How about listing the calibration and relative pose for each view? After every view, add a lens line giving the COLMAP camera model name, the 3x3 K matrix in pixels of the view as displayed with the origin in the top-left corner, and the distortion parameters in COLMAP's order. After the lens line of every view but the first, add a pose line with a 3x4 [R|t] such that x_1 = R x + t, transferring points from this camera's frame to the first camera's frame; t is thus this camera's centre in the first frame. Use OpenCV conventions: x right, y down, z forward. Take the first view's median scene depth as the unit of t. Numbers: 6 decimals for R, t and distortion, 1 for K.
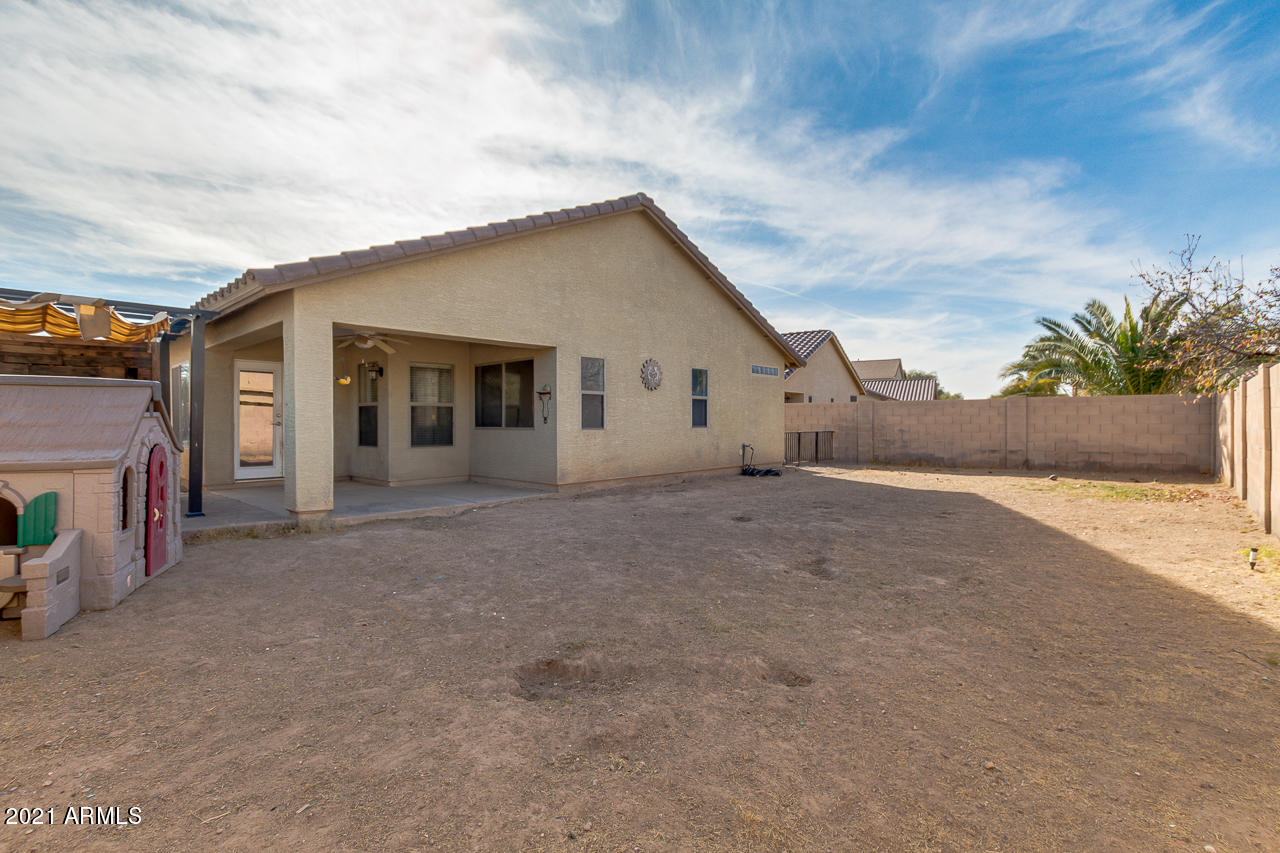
lens RADIAL K [[587.8, 0, 637.3], [0, 587.8, 428.0], [0, 0, 1]] dist [-0.003904, -0.000054]
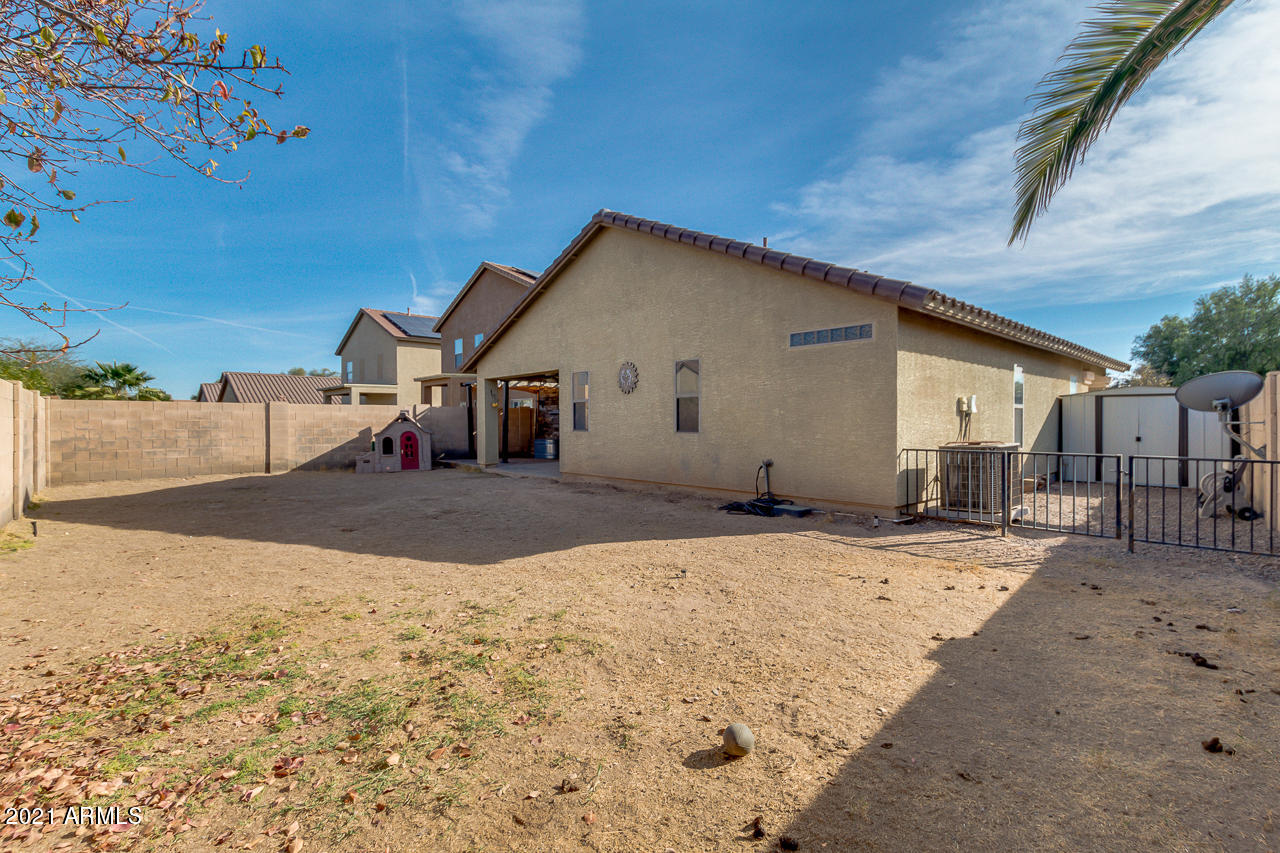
lens RADIAL K [[587.8, 0, 640.4], [0, 587.8, 425.8], [0, 0, 1]] dist [-0.003904, -0.000054]
pose [[-0.087443, 0.003718, -0.996163, 1.003084], [-0.013021, 0.999903, 0.004875, -0.014419], [0.996084, 0.013398, -0.087386, 1.101034]]
